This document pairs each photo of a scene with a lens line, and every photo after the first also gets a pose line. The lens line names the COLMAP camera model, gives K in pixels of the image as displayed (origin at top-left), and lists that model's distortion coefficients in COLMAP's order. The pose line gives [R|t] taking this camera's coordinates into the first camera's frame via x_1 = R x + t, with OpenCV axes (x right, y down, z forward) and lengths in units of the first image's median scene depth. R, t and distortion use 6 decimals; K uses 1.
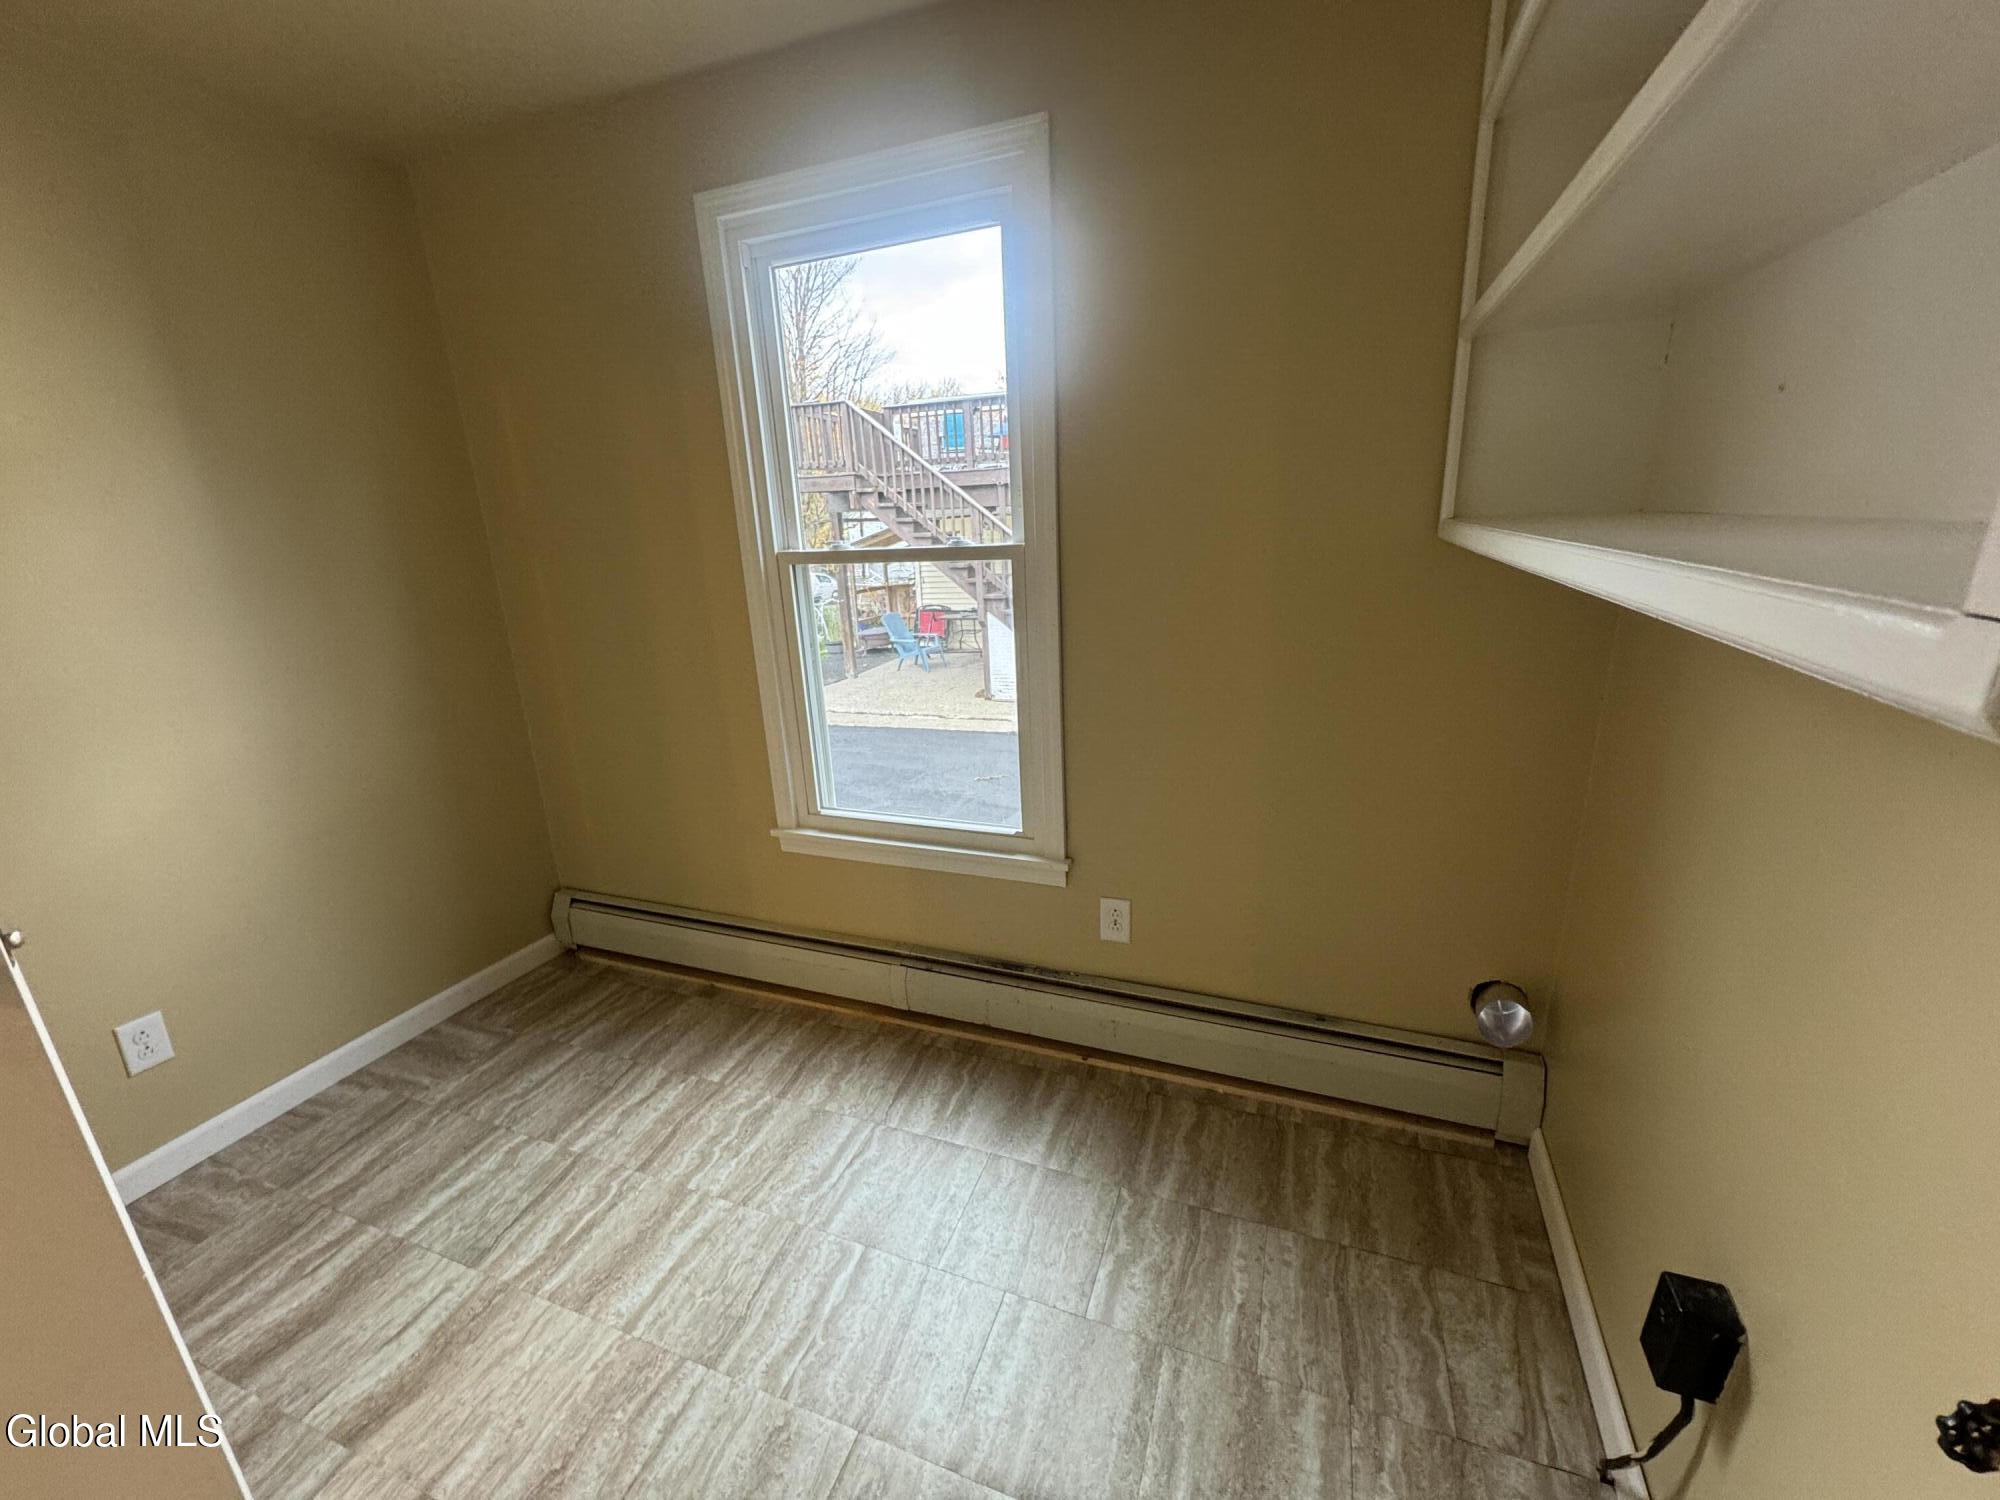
lens RADIAL K [[794.1, 0, 1000.0], [0, 794.1, 750.0], [0, 0, 1]] dist [-0.002179, -0.000361]
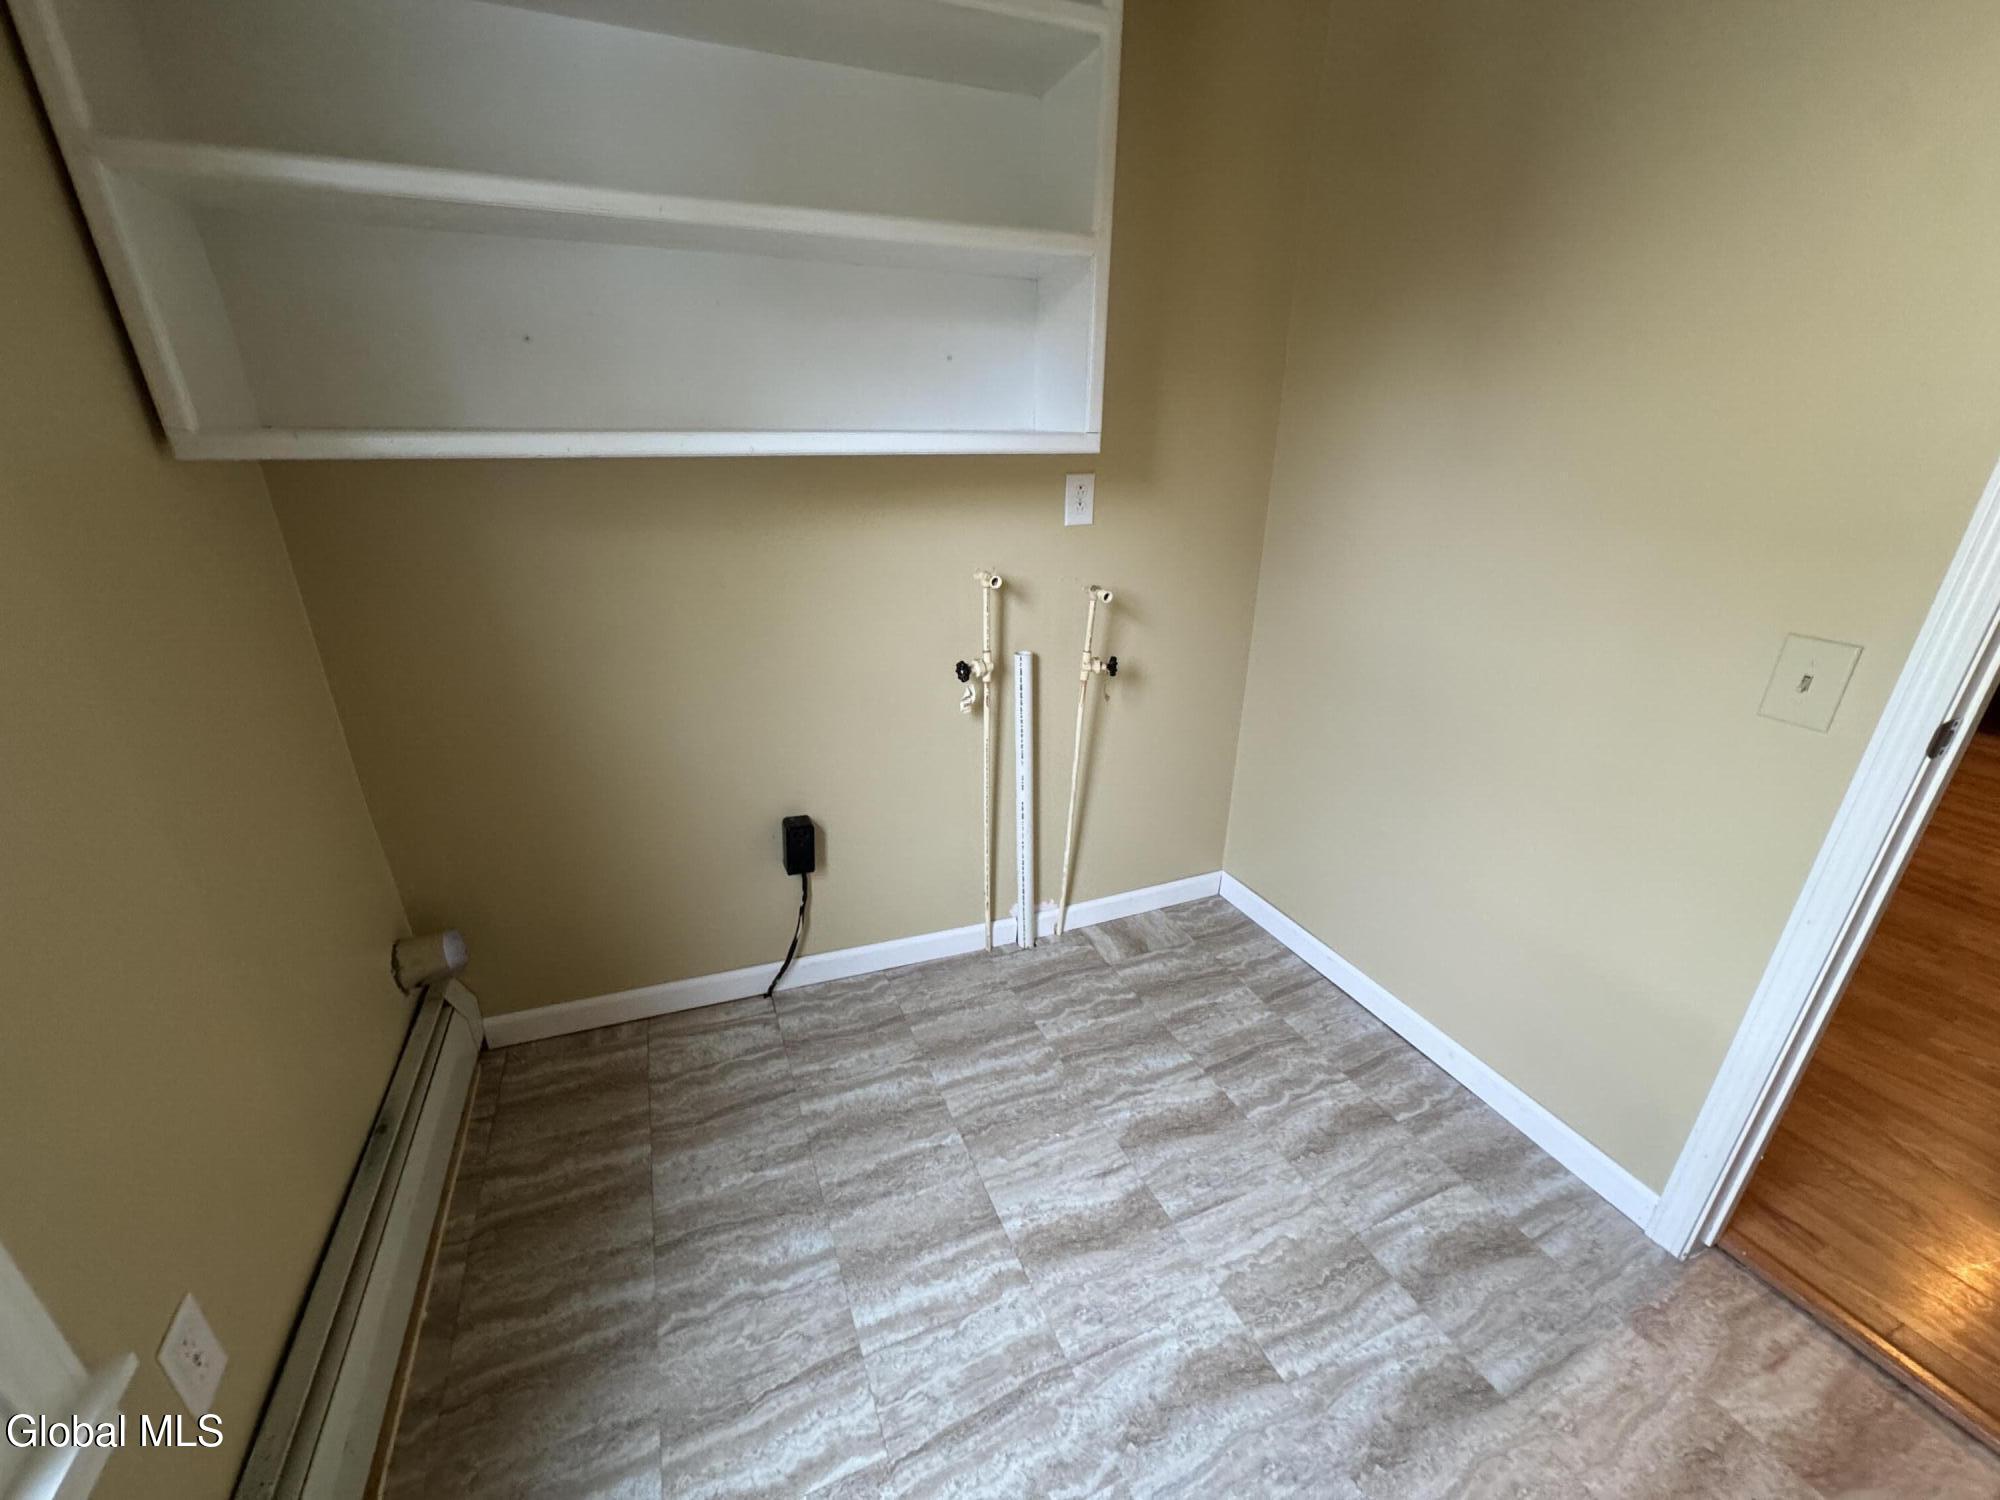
lens RADIAL K [[794.1, 0, 1000.0], [0, 794.1, 750.0], [0, 0, 1]] dist [-0.002179, -0.000361]
pose [[-0.698275, -0.233672, 0.676616, -0.517240], [0.224346, 0.826160, 0.516844, -0.255450], [-0.679765, 0.512695, -0.524464, 1.016524]]
